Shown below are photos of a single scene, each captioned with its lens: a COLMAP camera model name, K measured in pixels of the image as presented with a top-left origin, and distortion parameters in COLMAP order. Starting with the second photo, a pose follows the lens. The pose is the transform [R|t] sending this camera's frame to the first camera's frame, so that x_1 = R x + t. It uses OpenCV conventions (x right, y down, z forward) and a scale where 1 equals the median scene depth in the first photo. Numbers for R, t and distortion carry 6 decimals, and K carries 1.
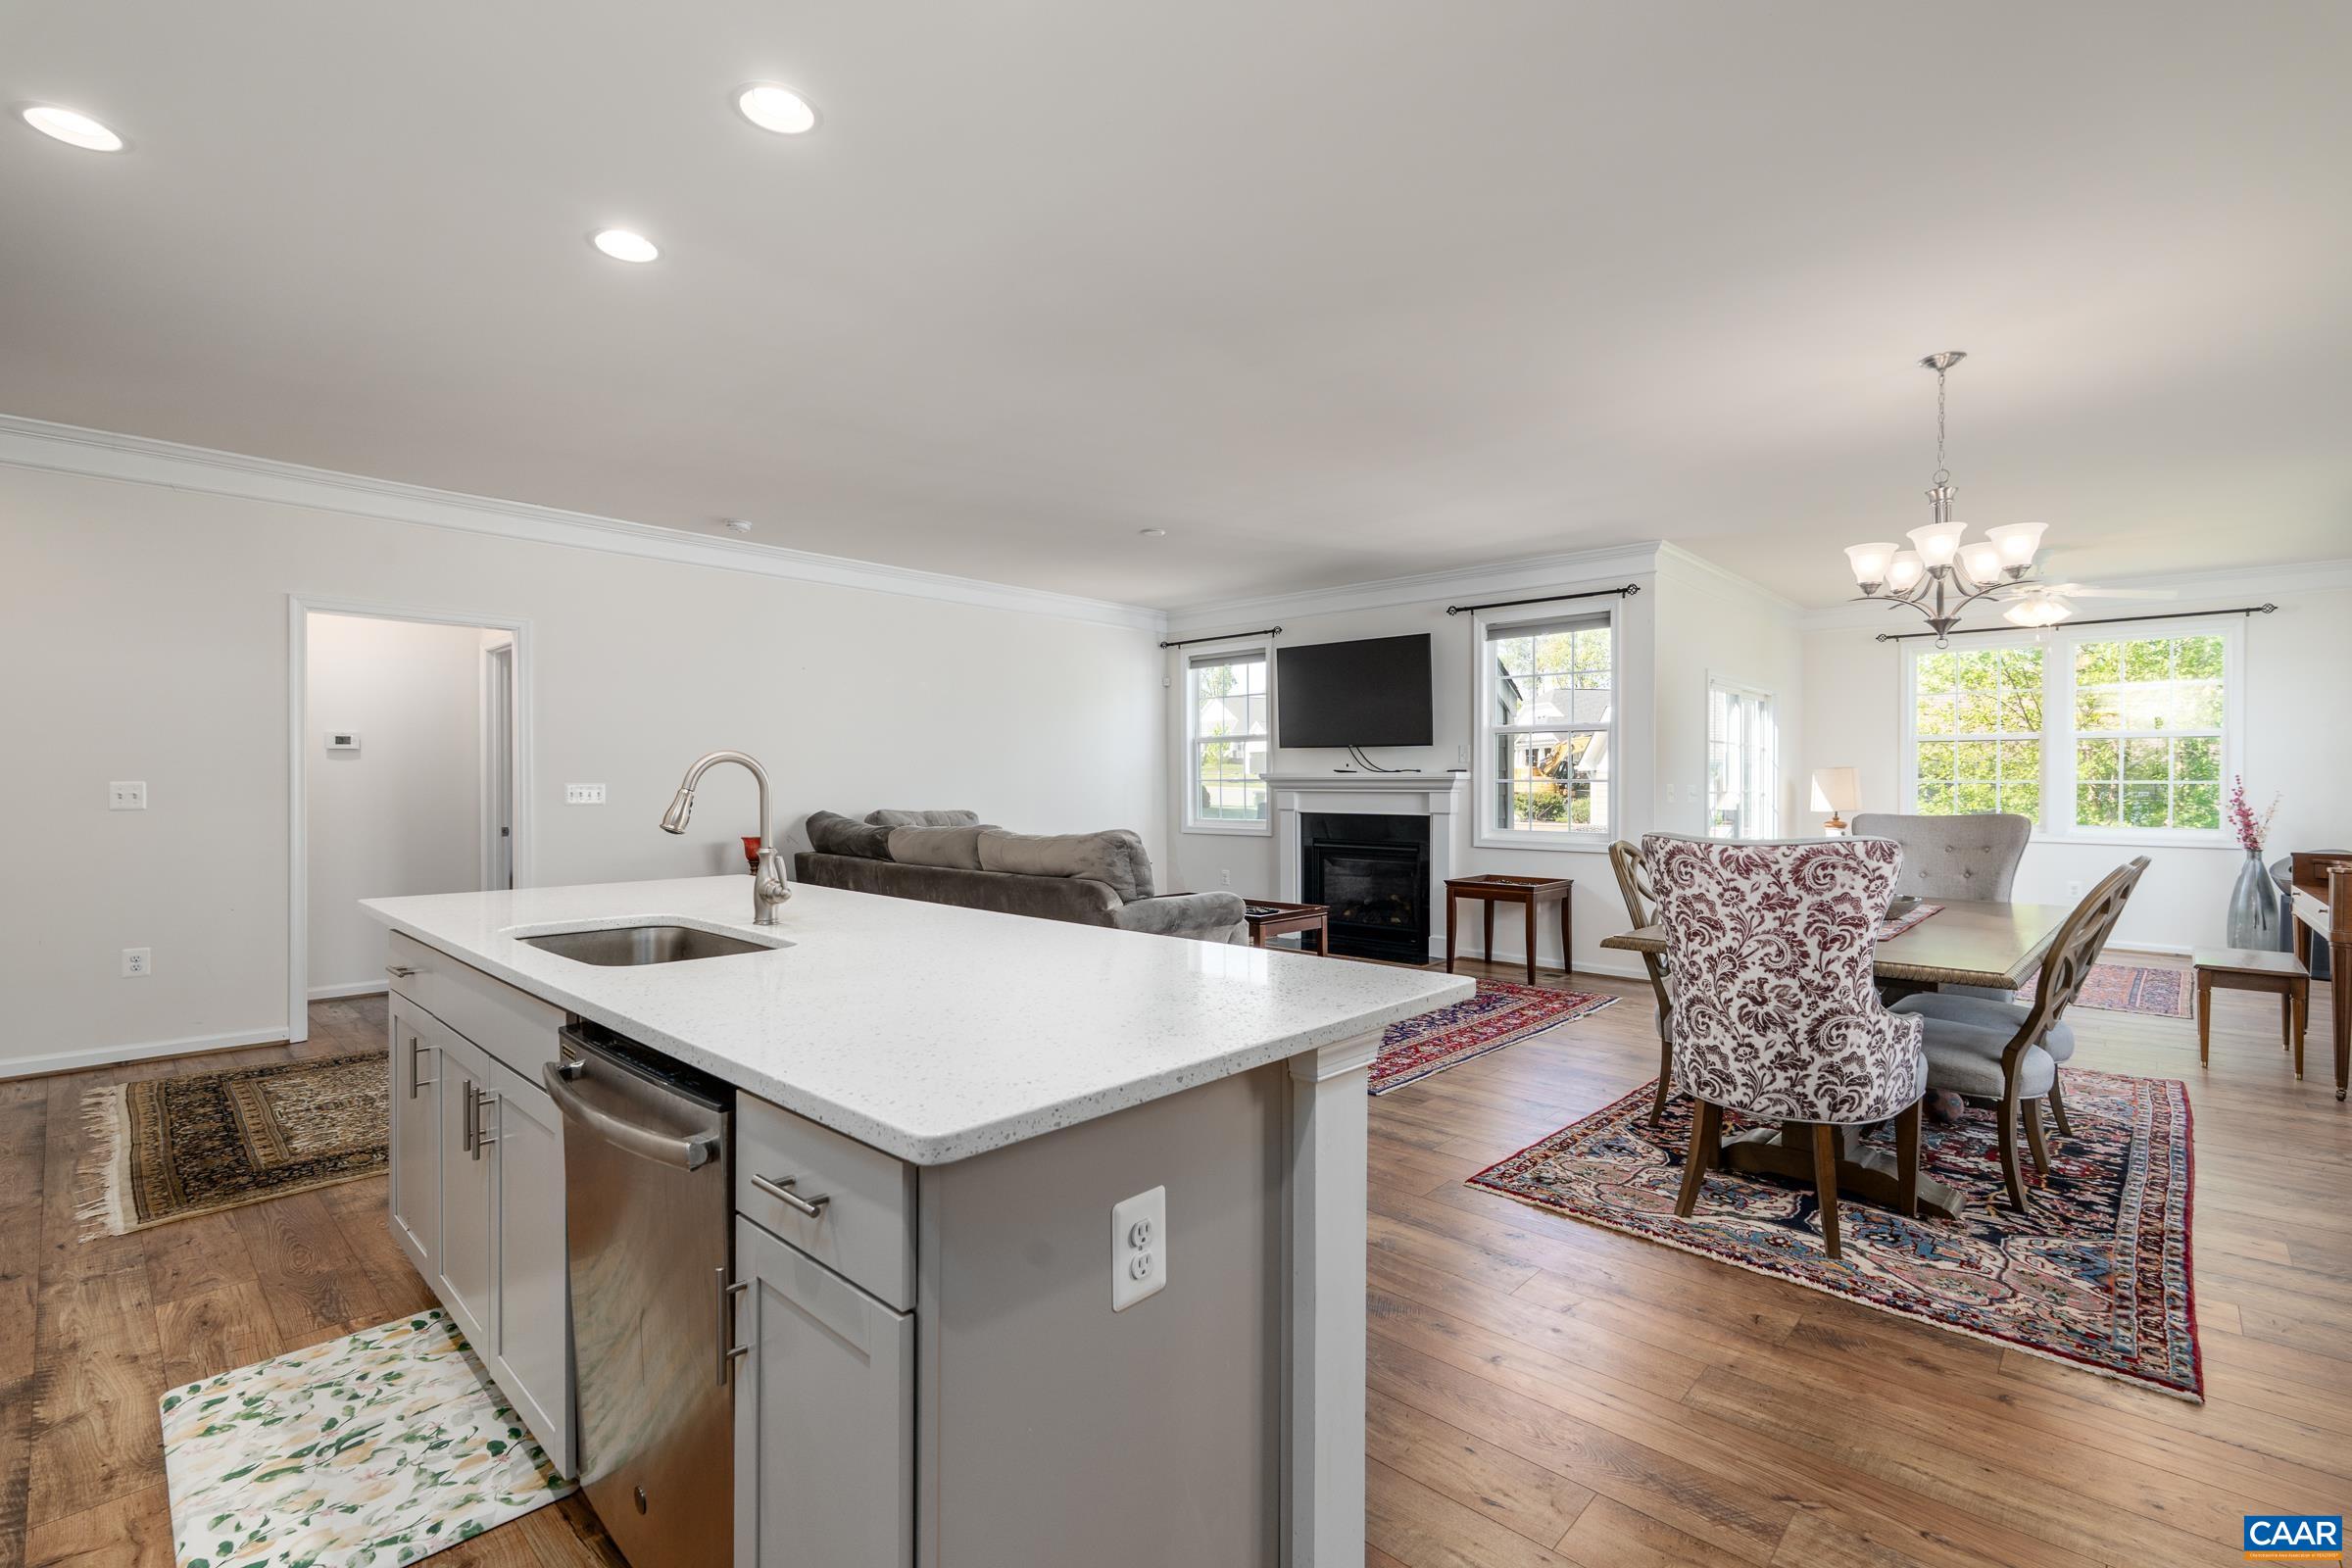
lens RADIAL K [[1041.3, 0, 1176.0], [0, 1041.3, 784.0], [0, 0, 1]] dist [-0.000521, -0.000316]
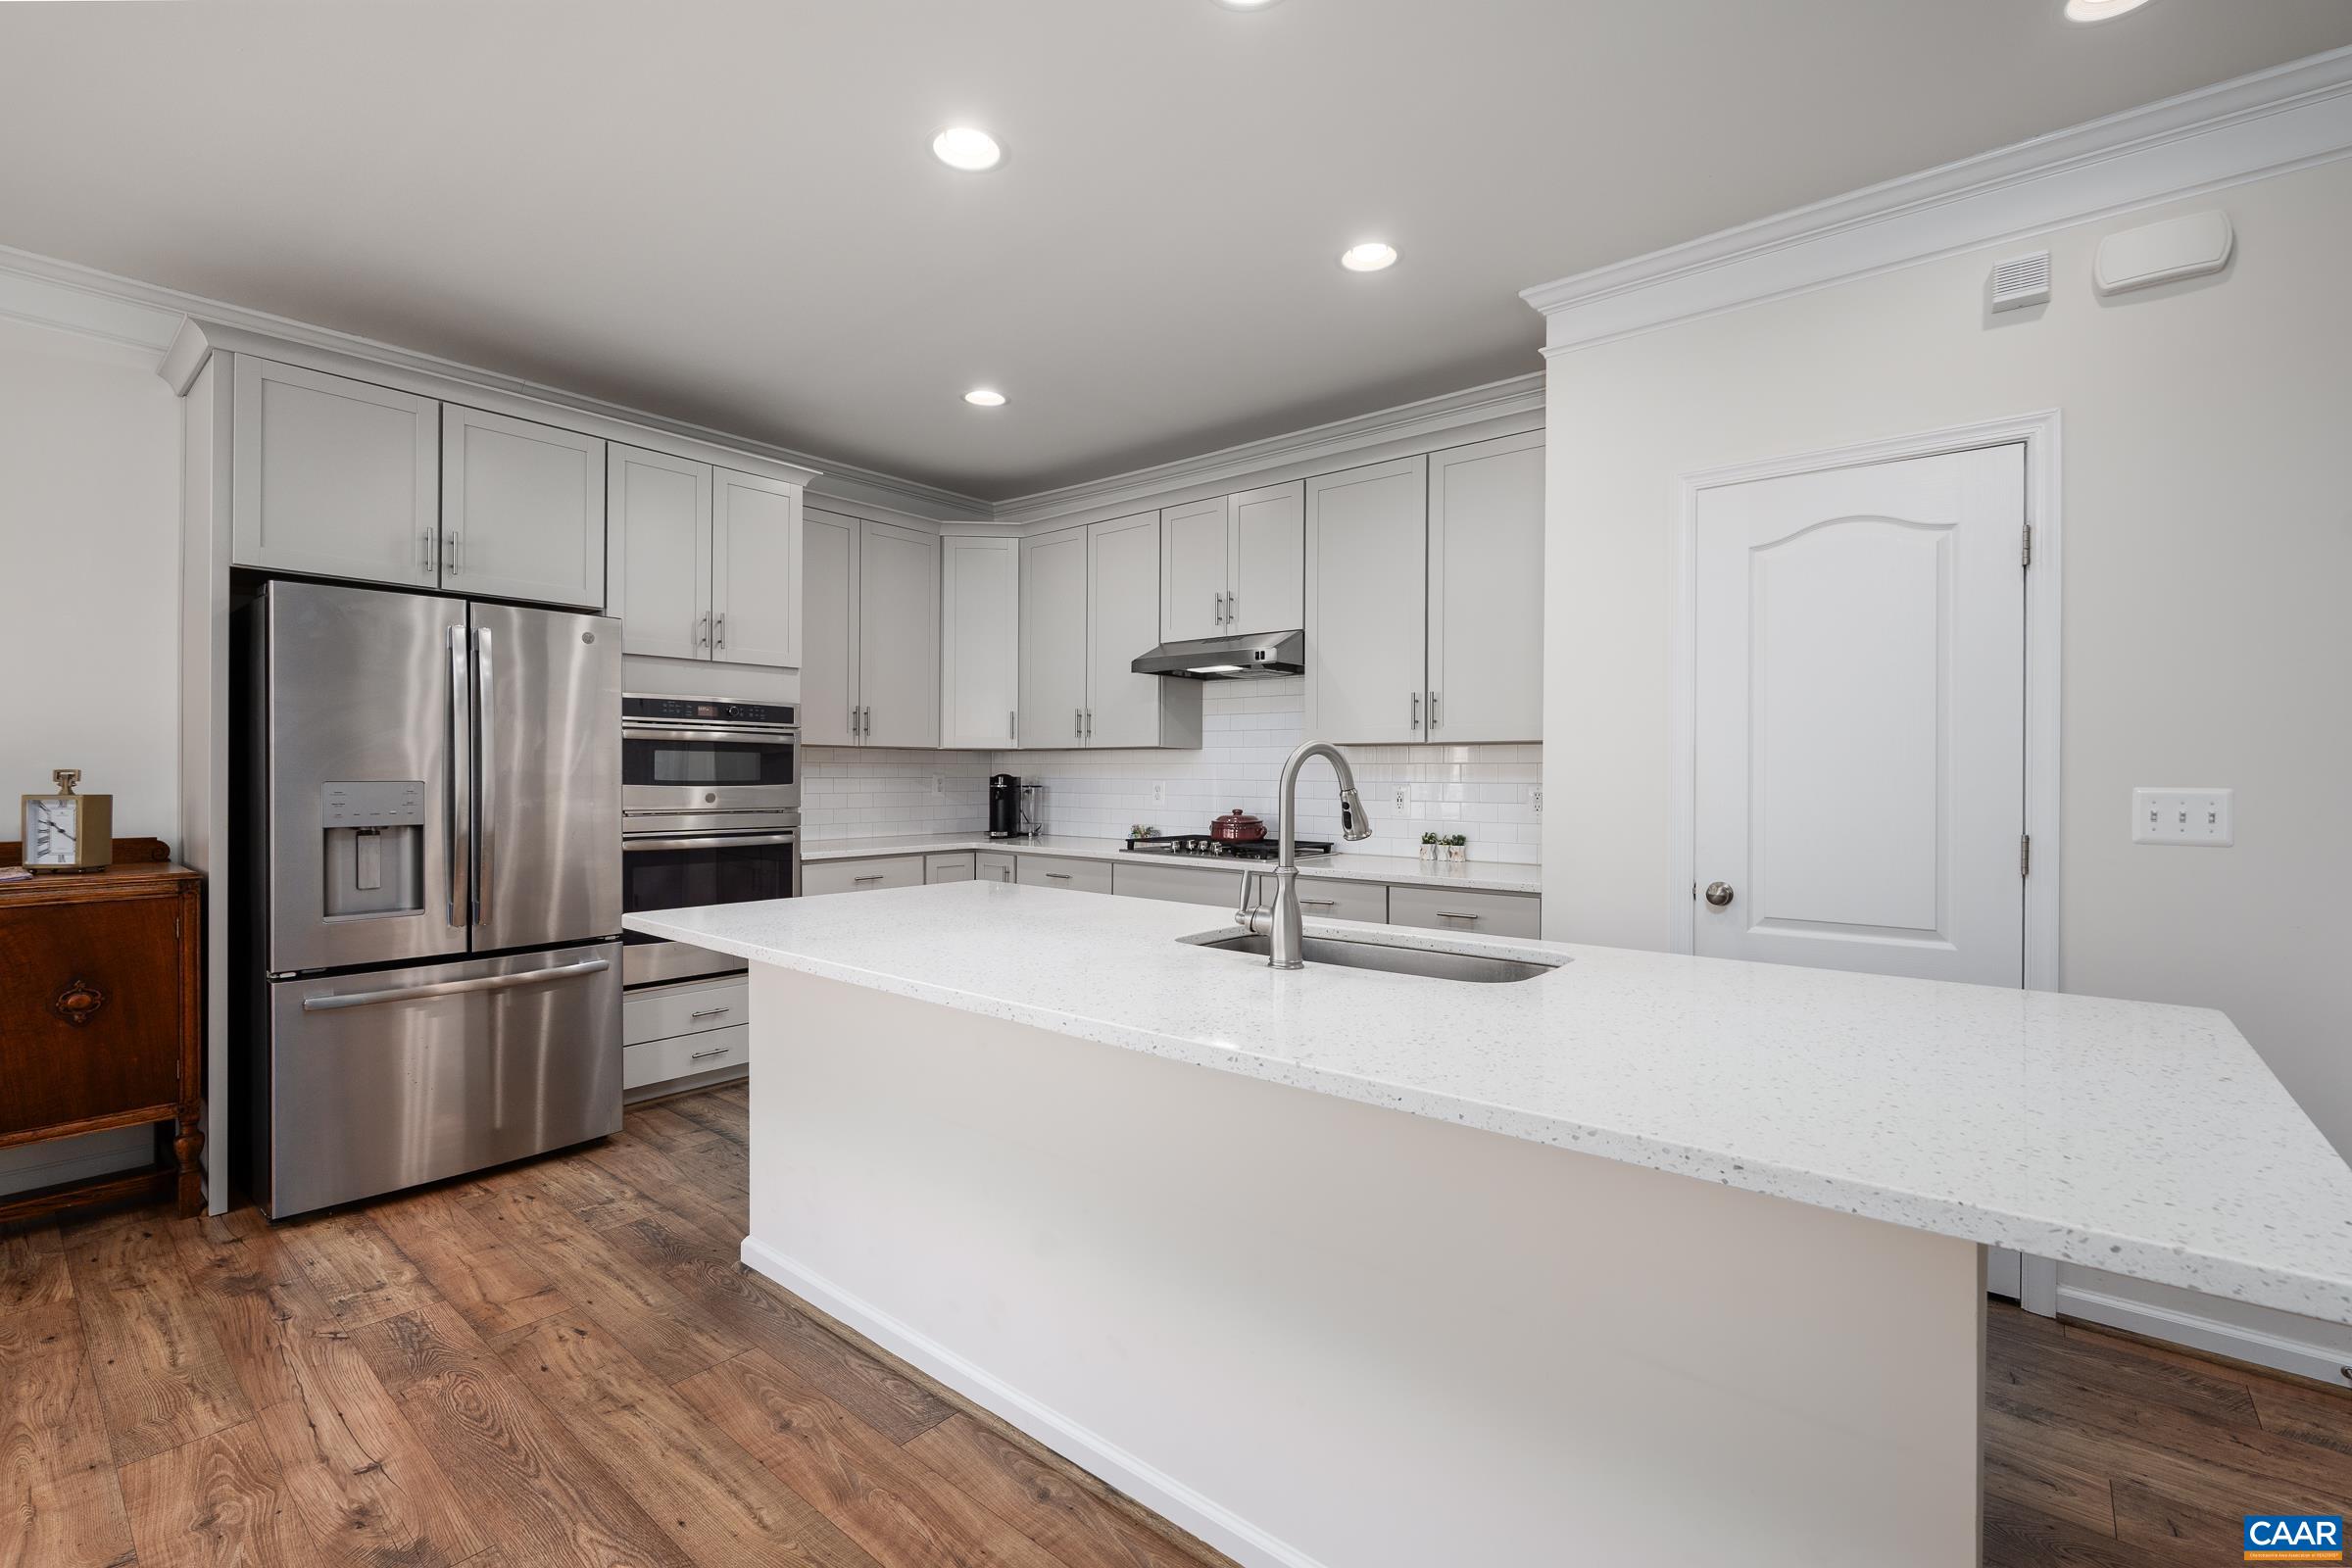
lens RADIAL K [[1025.7, 0, 1178.5], [0, 1025.7, 779.8], [0, 0, 1]] dist [-0.007379, 0.000197]
pose [[-0.998361, -0.003292, -0.057139, -0.285283], [-0.003941, 0.999929, 0.011263, -0.008943], [0.057098, 0.011469, -0.998303, 1.812676]]
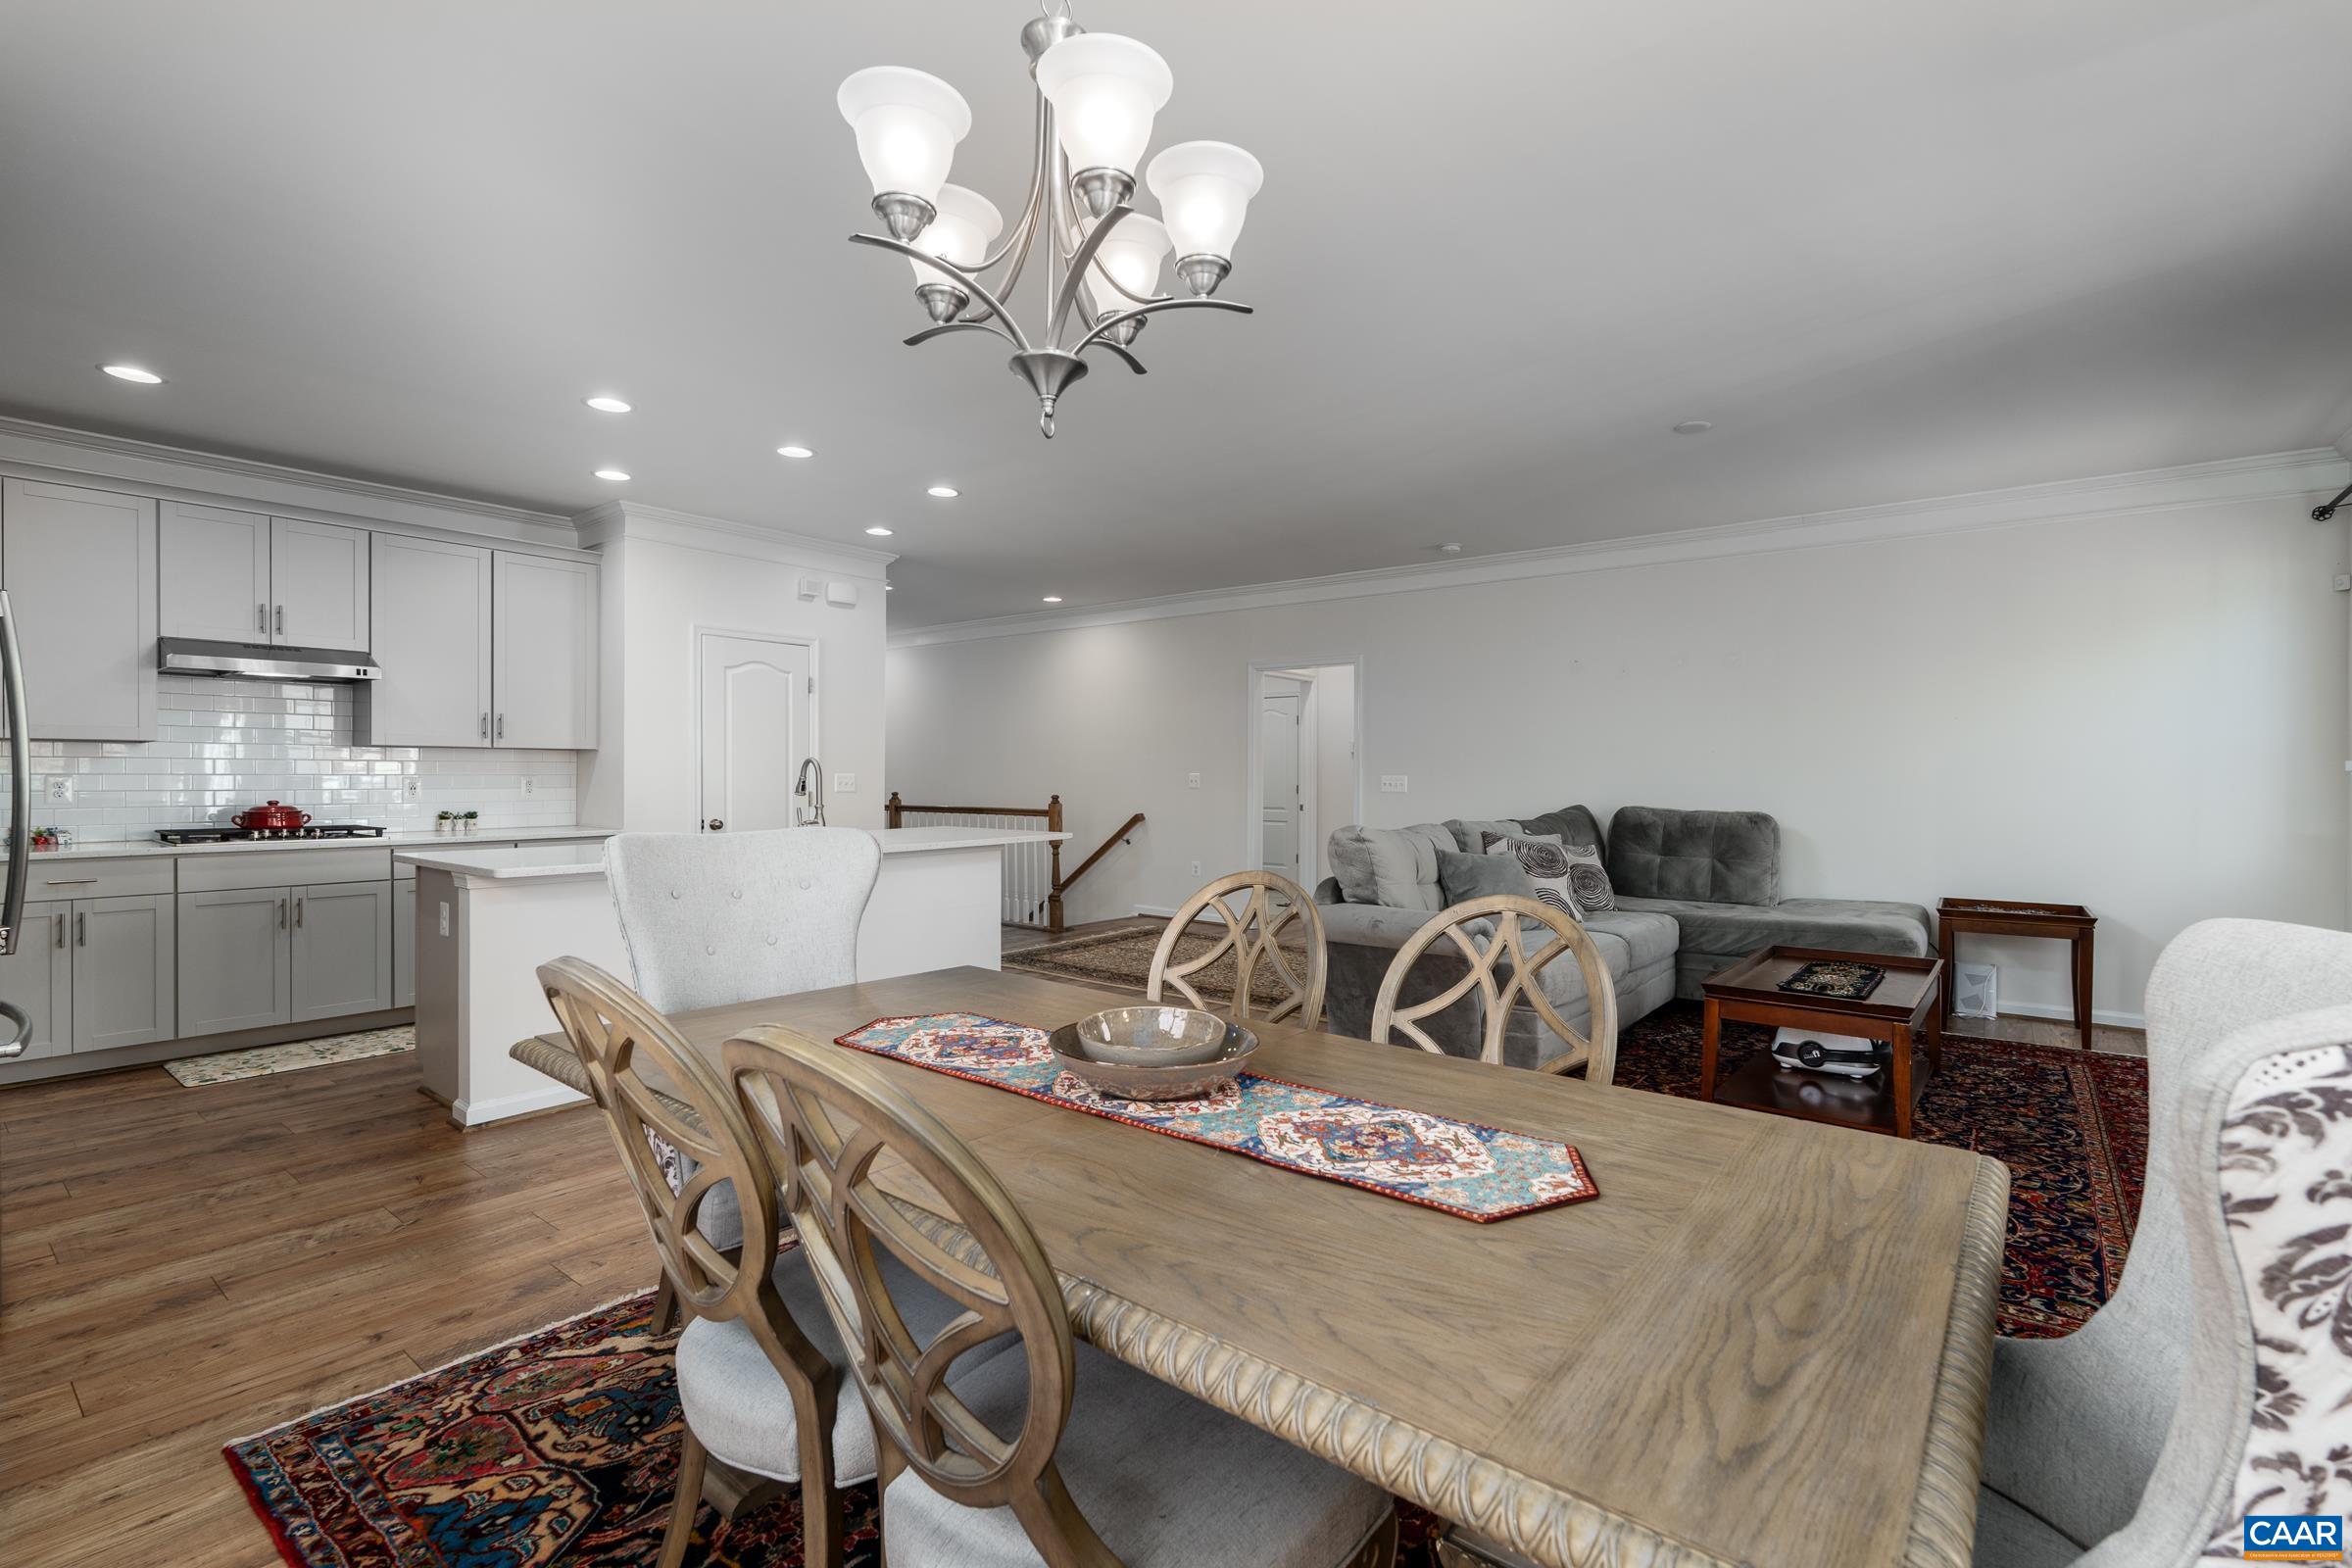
lens RADIAL K [[1048.9, 0, 1183.6], [0, 1048.9, 776.9], [0, 0, 1]] dist [-0.000535, 0.000145]
pose [[0.089763, 0.004224, -0.995954, 1.802283], [-0.008103, 0.999961, 0.003511, -0.004457], [0.995930, 0.007755, 0.089794, 1.597322]]
